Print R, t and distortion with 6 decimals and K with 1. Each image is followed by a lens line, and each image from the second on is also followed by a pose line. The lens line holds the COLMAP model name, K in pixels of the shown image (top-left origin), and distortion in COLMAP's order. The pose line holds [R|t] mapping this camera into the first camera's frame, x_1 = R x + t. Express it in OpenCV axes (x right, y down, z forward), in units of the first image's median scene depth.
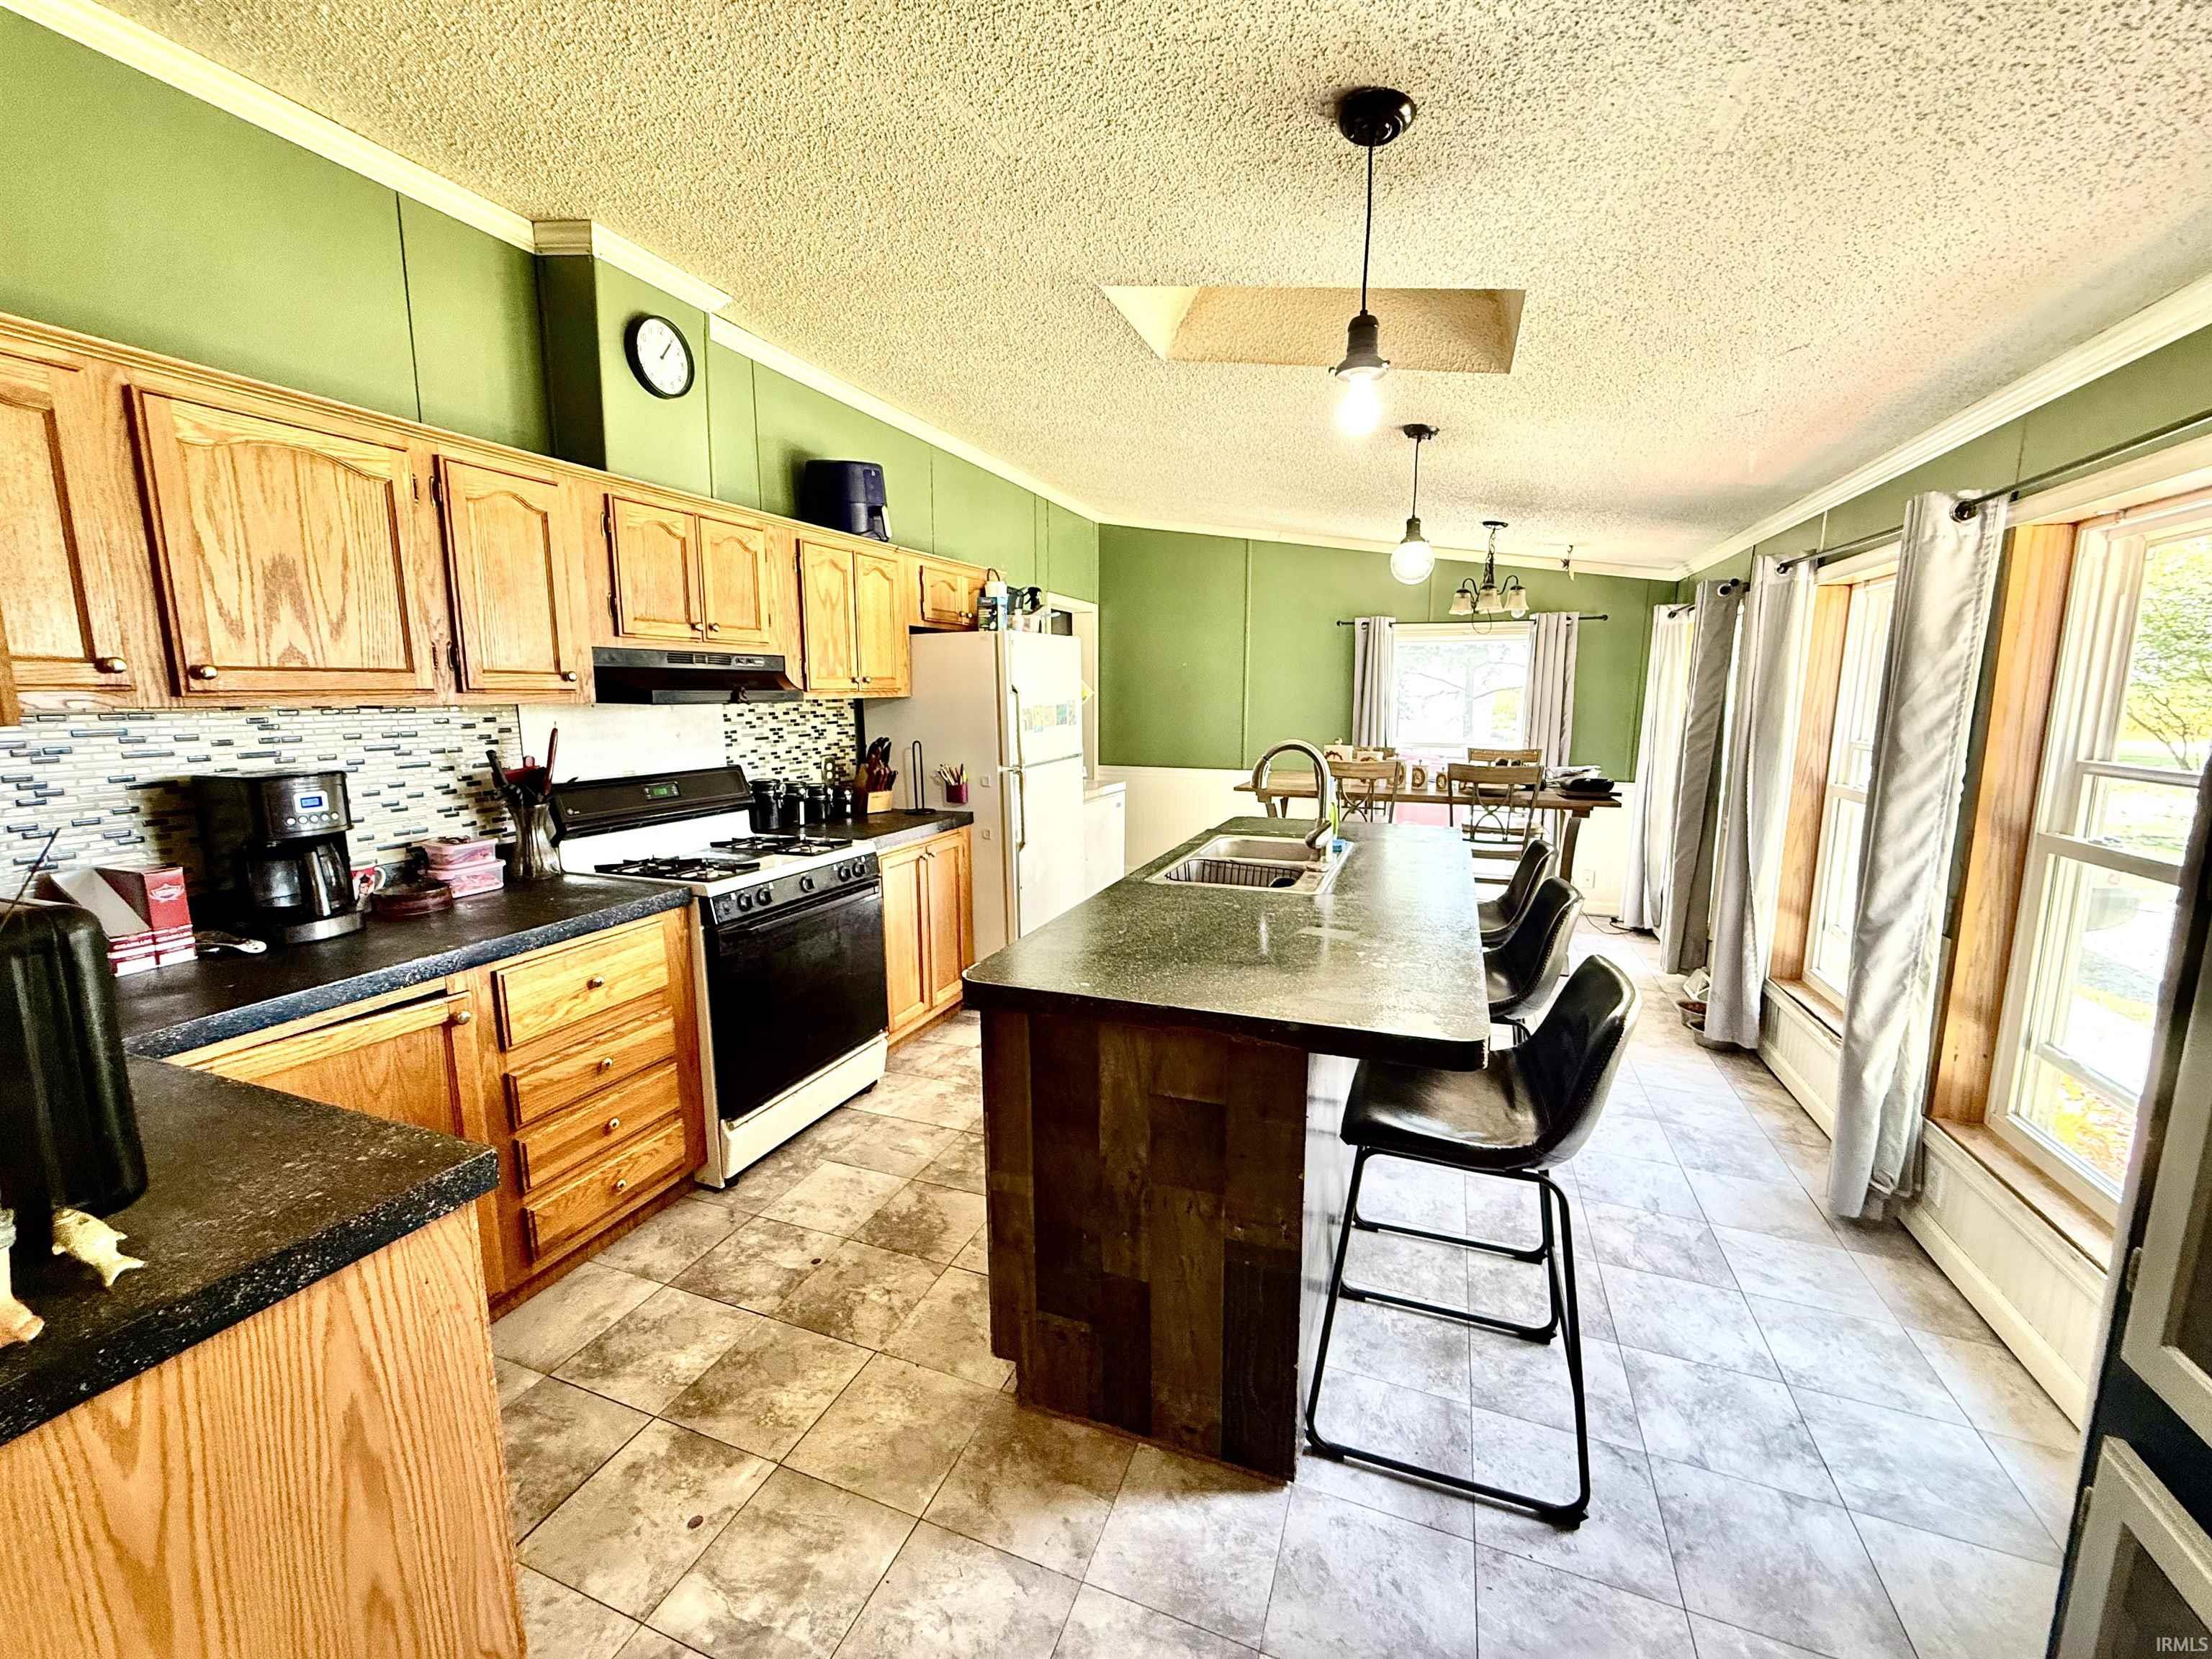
lens RADIAL K [[885.4, 0, 1108.9], [0, 885.4, 832.2], [0, 0, 1]] dist [-0.001039, -0.000006]
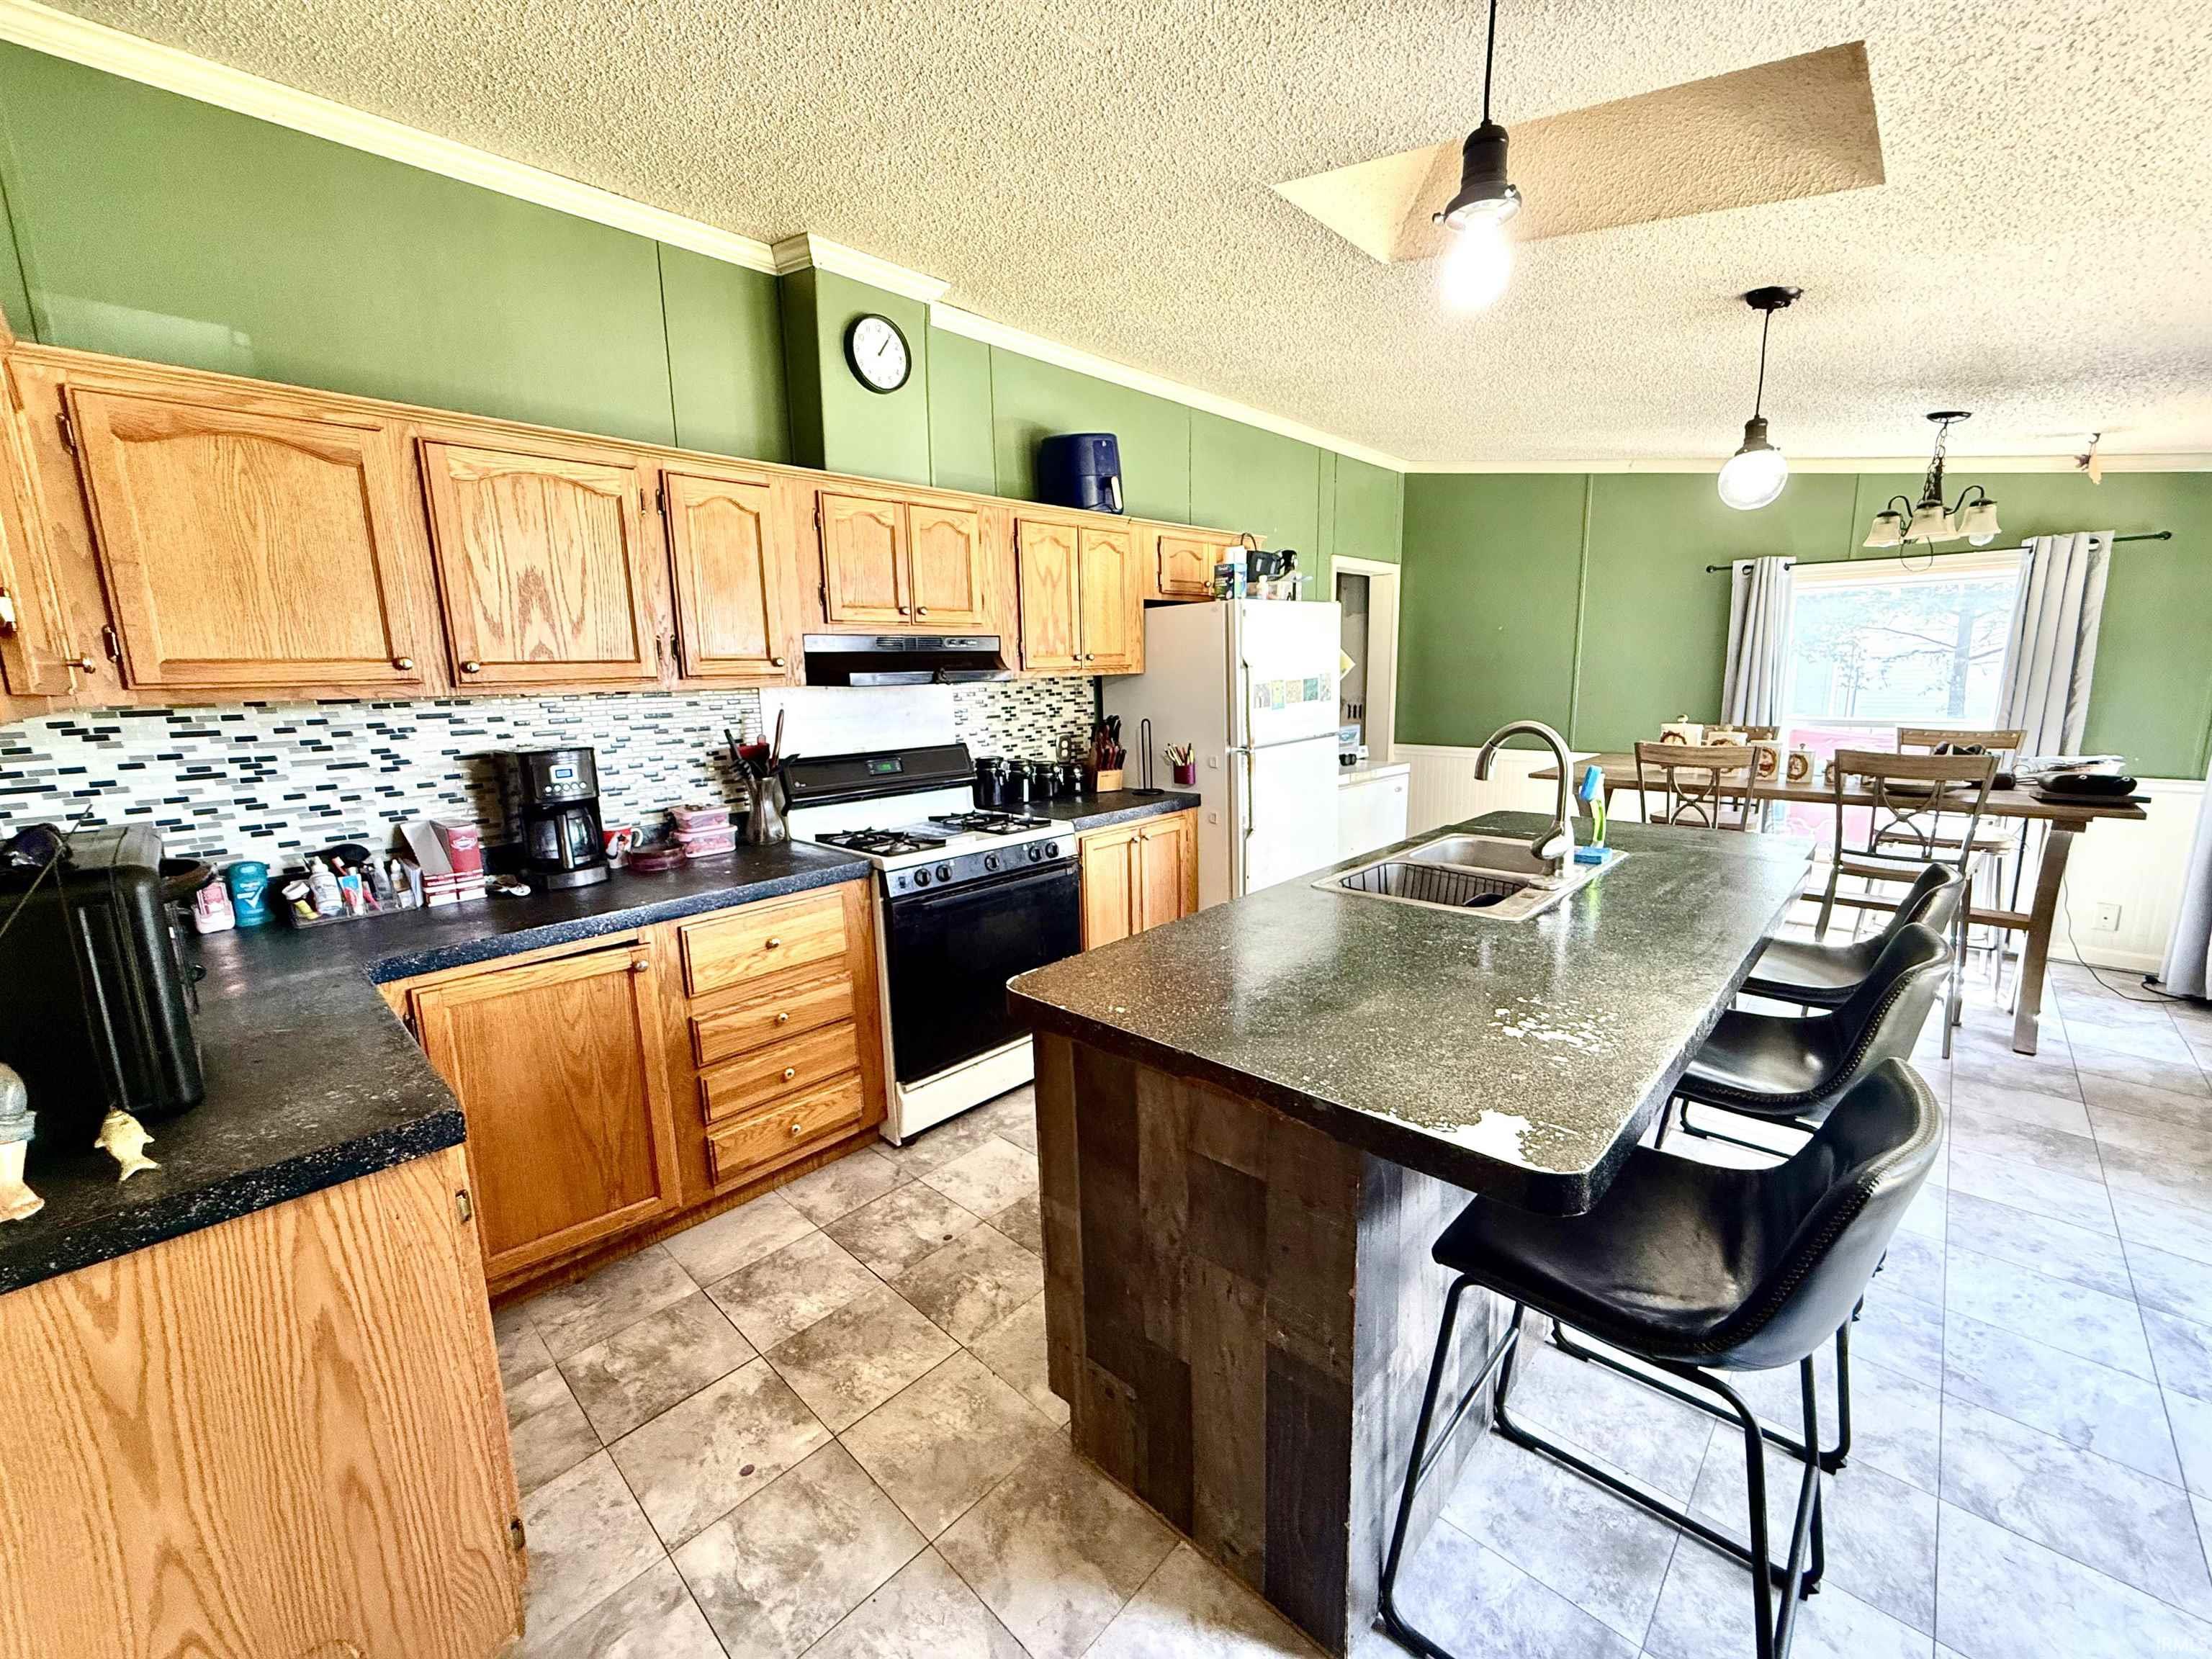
lens RADIAL K [[885.4, 0, 1105.3], [0, 885.4, 831.9], [0, 0, 1]] dist [-0.001039, -0.000006]
pose [[0.922425, 0.050222, -0.382896, 0.209389], [-0.039007, 0.998554, 0.037005, -0.024160], [0.384200, -0.019199, 0.923050, 0.150083]]
